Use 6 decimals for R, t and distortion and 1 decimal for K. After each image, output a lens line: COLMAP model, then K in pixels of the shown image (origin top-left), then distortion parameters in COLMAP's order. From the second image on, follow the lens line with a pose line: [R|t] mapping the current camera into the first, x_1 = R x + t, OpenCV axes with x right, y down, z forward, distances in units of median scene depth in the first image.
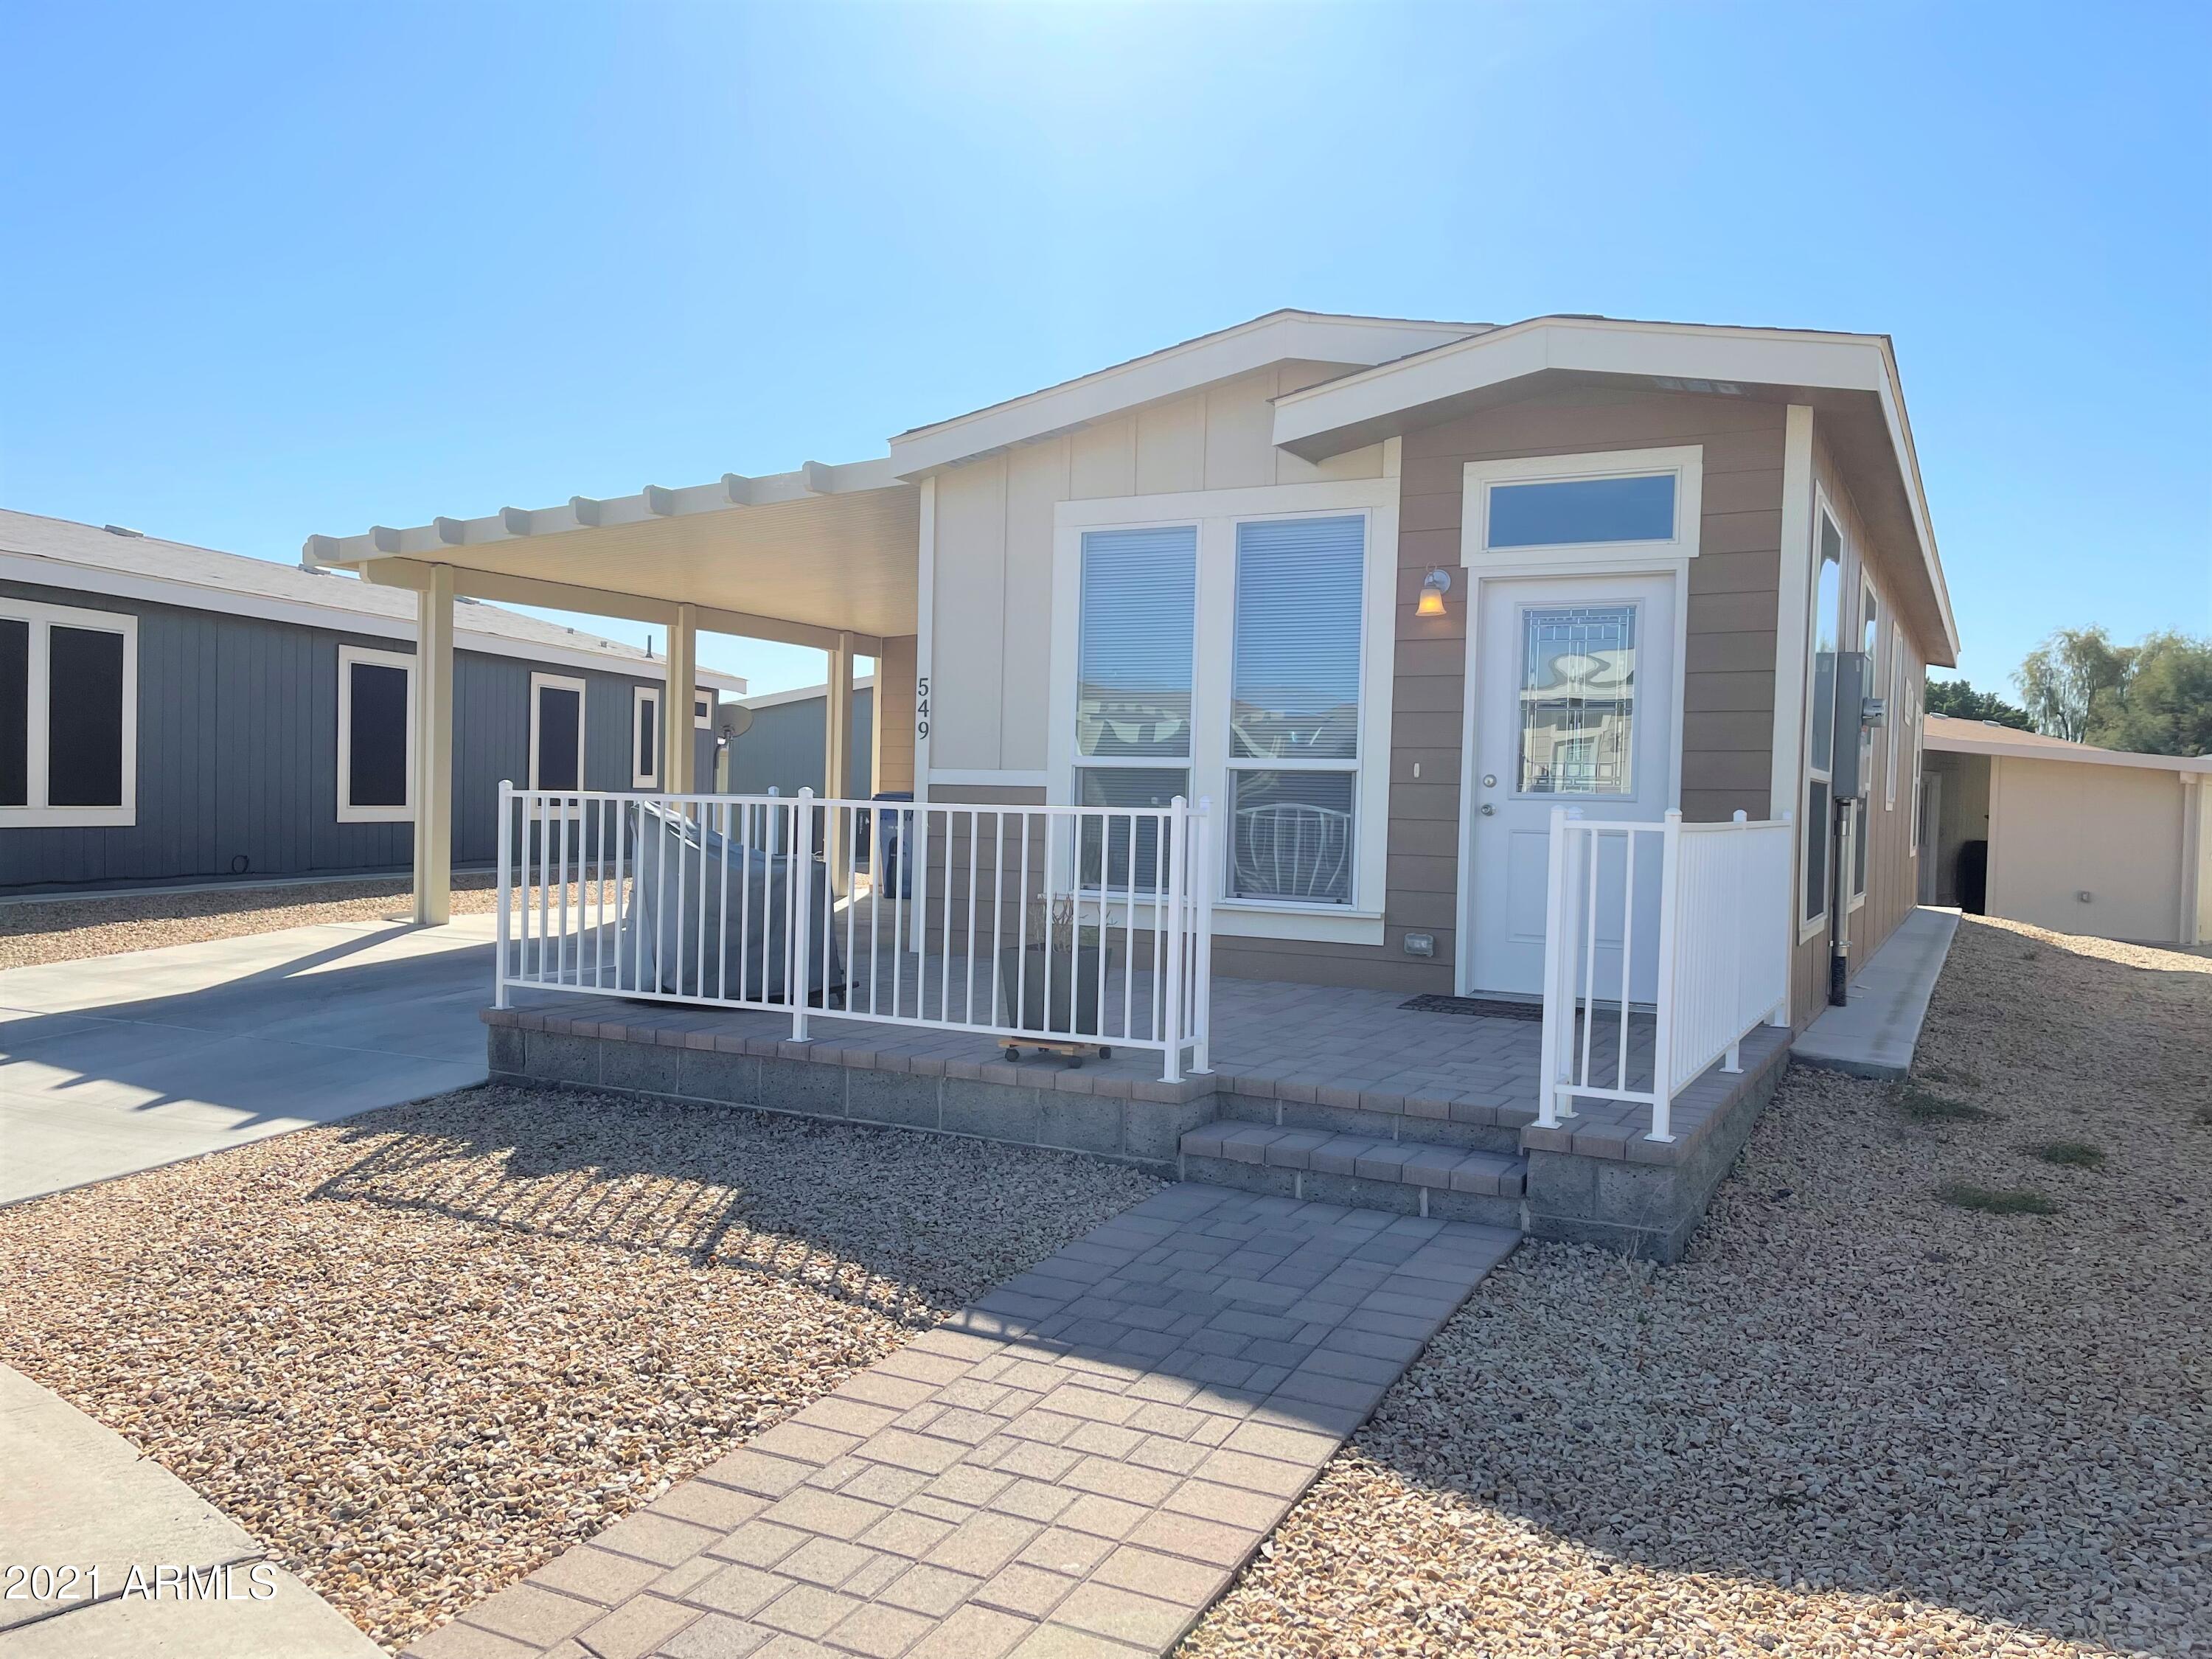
lens RADIAL K [[1666.9, 0, 1108.7], [0, 1666.9, 834.2], [0, 0, 1]] dist [0.073460, -0.074006]
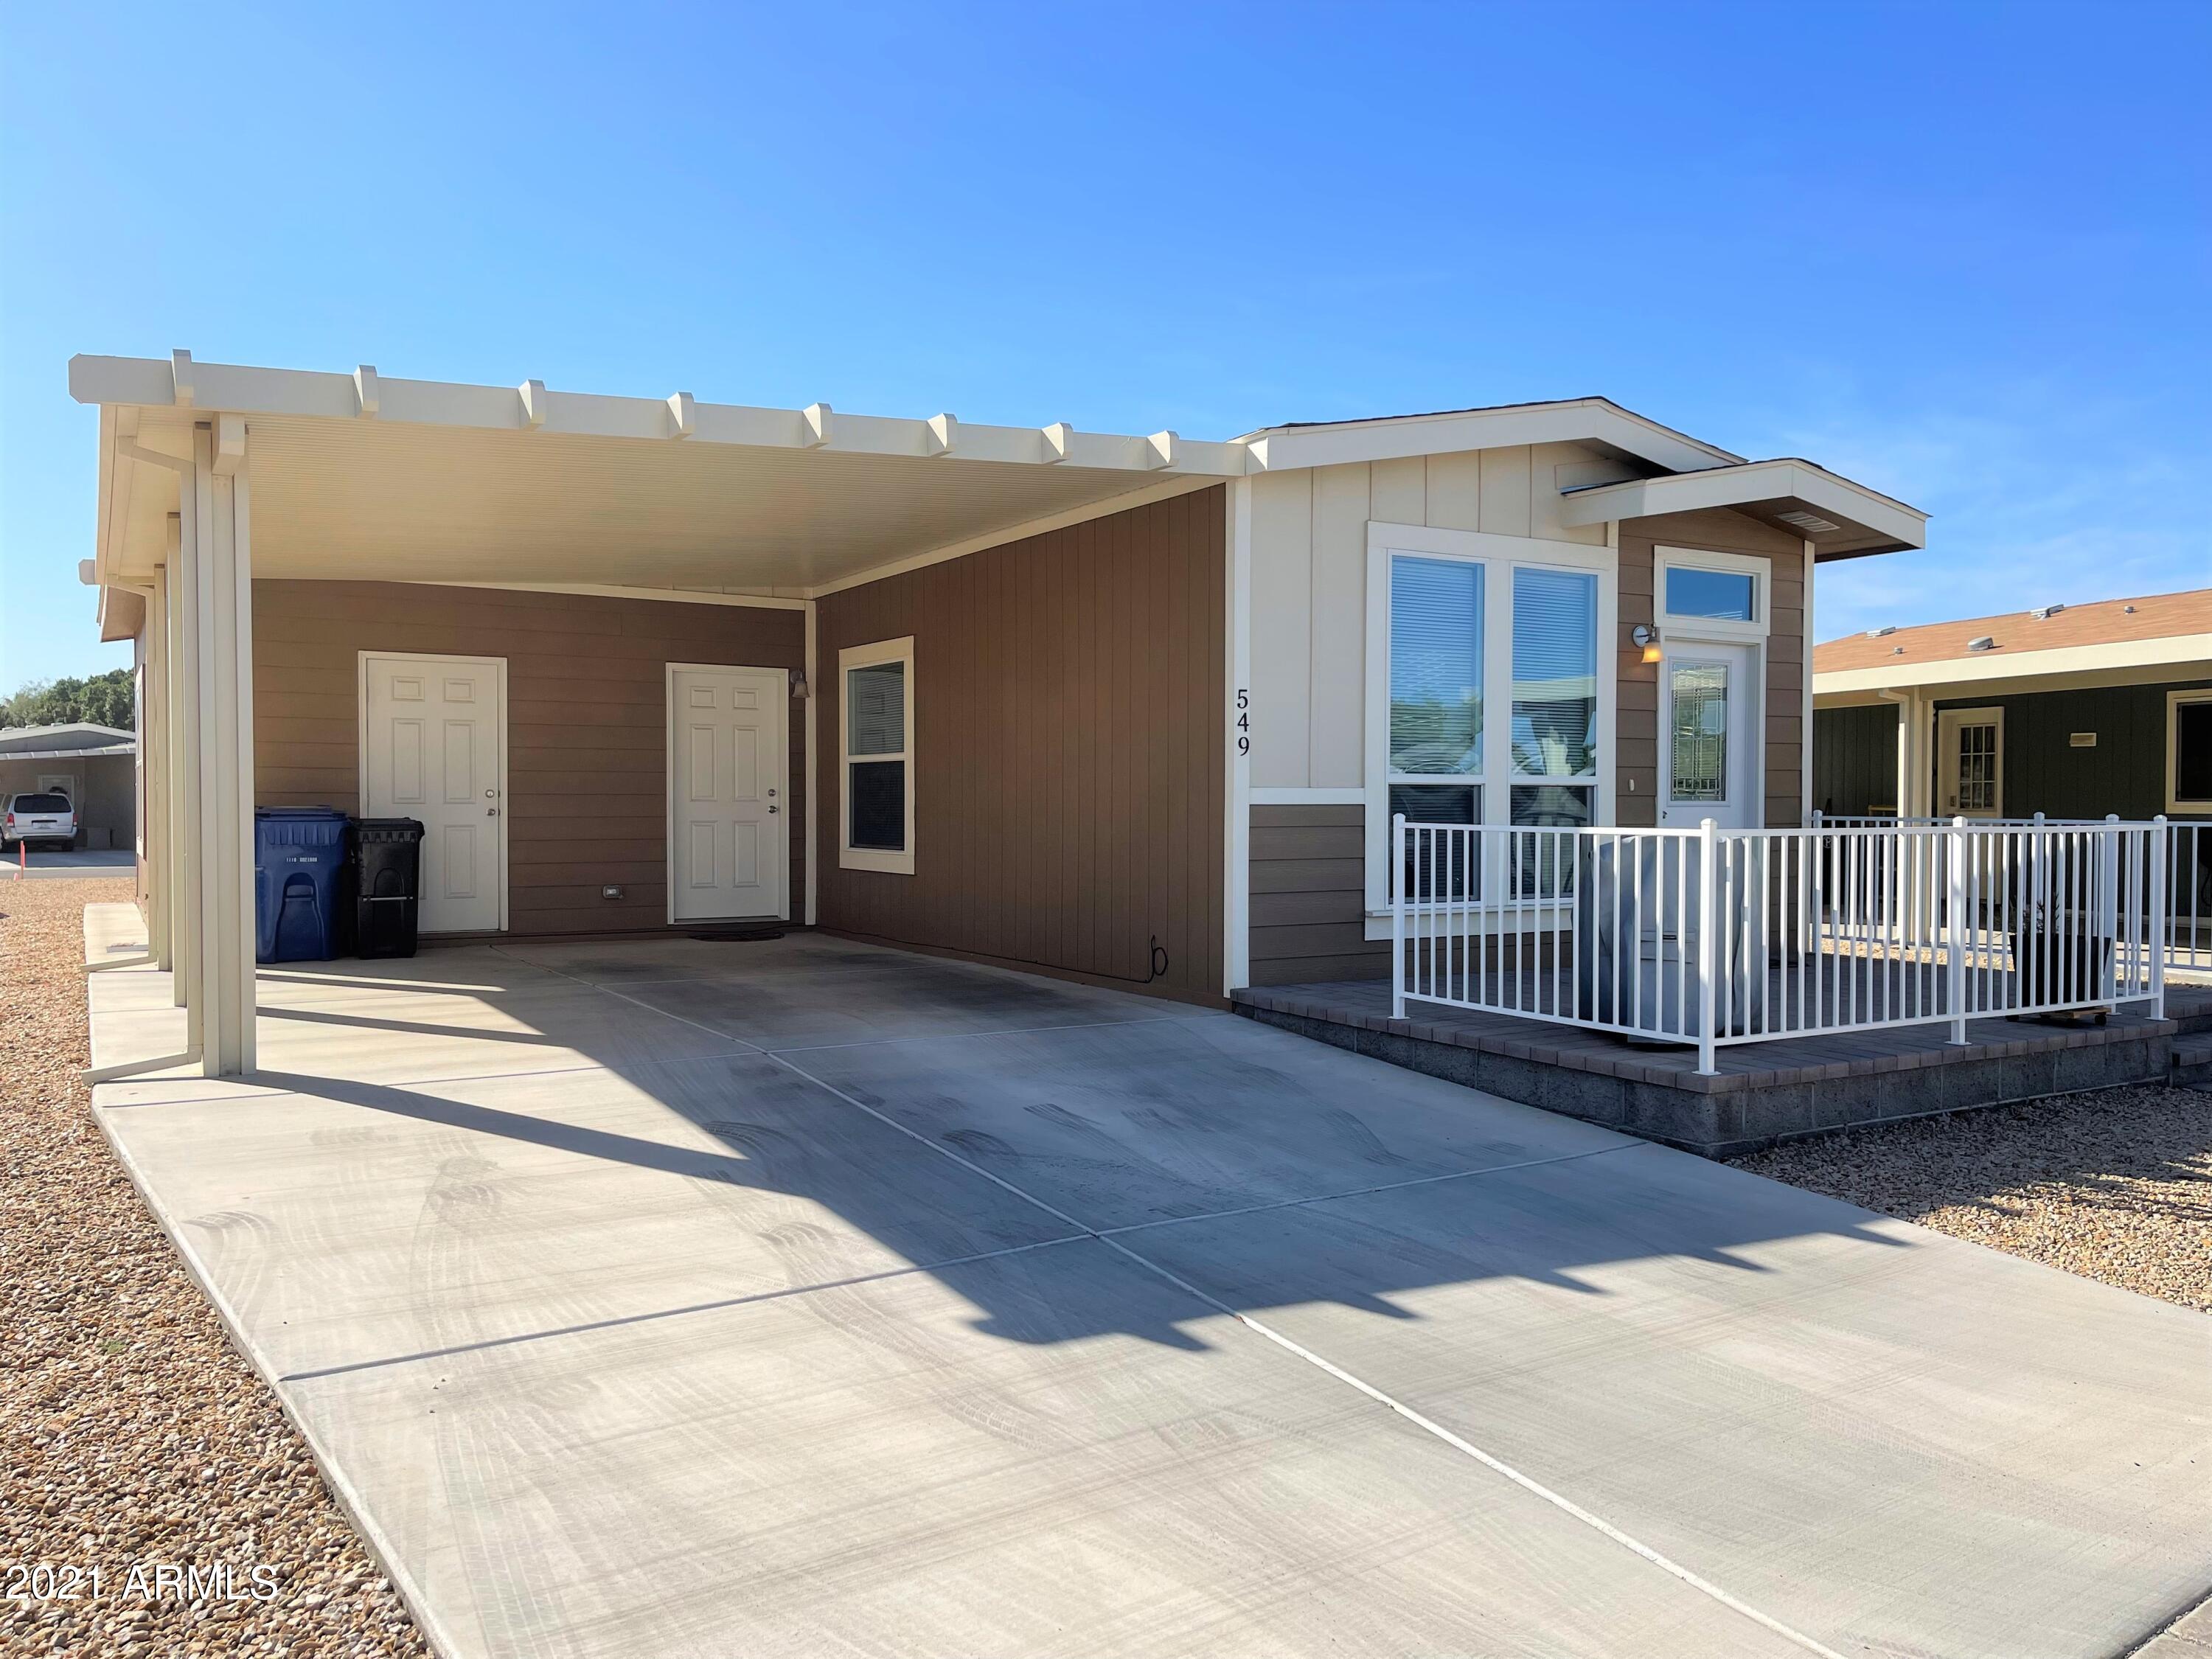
lens RADIAL K [[1666.9, 0, 1108.7], [0, 1666.9, 834.2], [0, 0, 1]] dist [0.073460, -0.074006]
pose [[0.533173, -0.035079, 0.845279, -1.011789], [0.029045, 0.999310, 0.023151, -0.040490], [-0.845508, 0.012208, 0.533824, 0.623639]]
